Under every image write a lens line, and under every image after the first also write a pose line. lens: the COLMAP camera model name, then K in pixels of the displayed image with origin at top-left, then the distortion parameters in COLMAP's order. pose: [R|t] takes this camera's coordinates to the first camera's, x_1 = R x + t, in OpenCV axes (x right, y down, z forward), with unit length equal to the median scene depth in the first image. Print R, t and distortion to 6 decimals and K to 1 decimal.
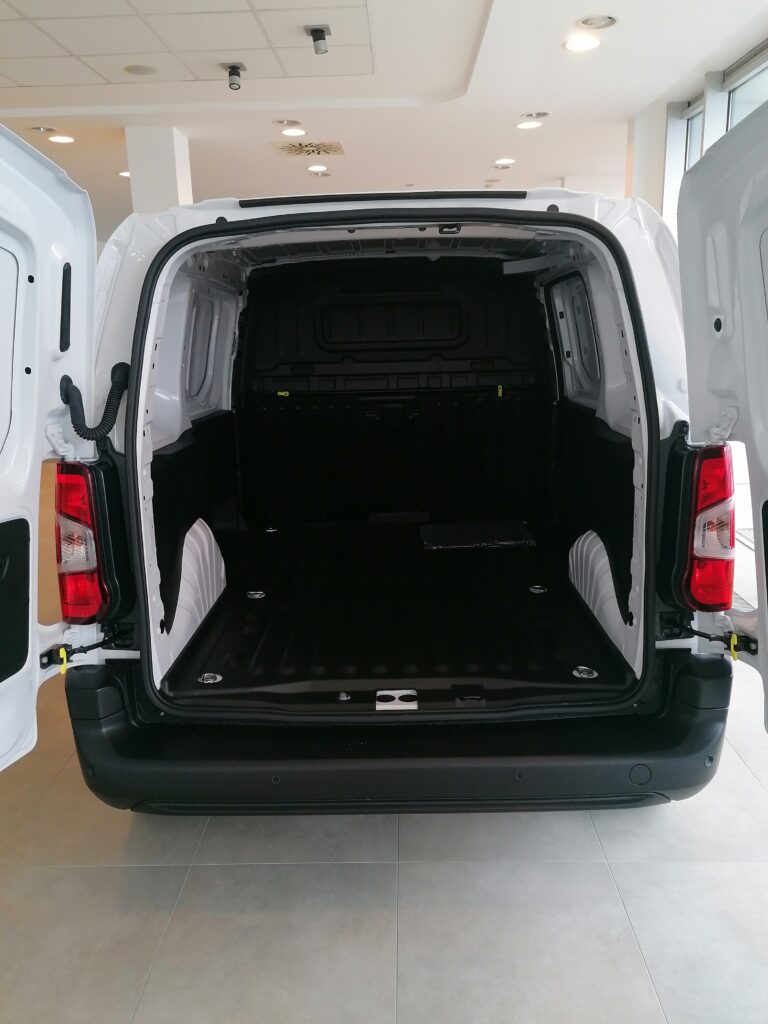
lens RADIAL K [[784.2, 0, 383.5], [0, 784.2, 511.6], [0, 0, 1]] dist [0.006049, -0.017428]
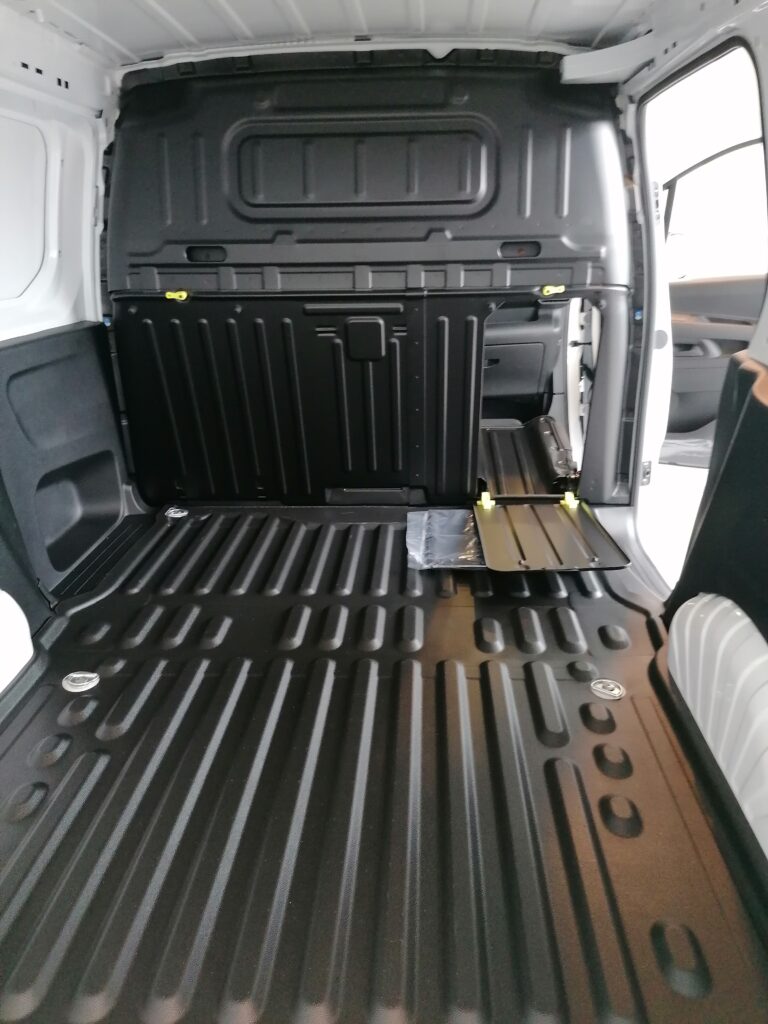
lens RADIAL K [[784.2, 0, 386.6], [0, 784.2, 515.7], [0, 0, 1]] dist [0.006049, -0.017428]
pose [[0.999803, 0.014898, -0.013124, 0.038353], [-0.012929, 0.990197, 0.139080, -0.070453], [0.015068, -0.138883, 0.990194, 0.395281]]
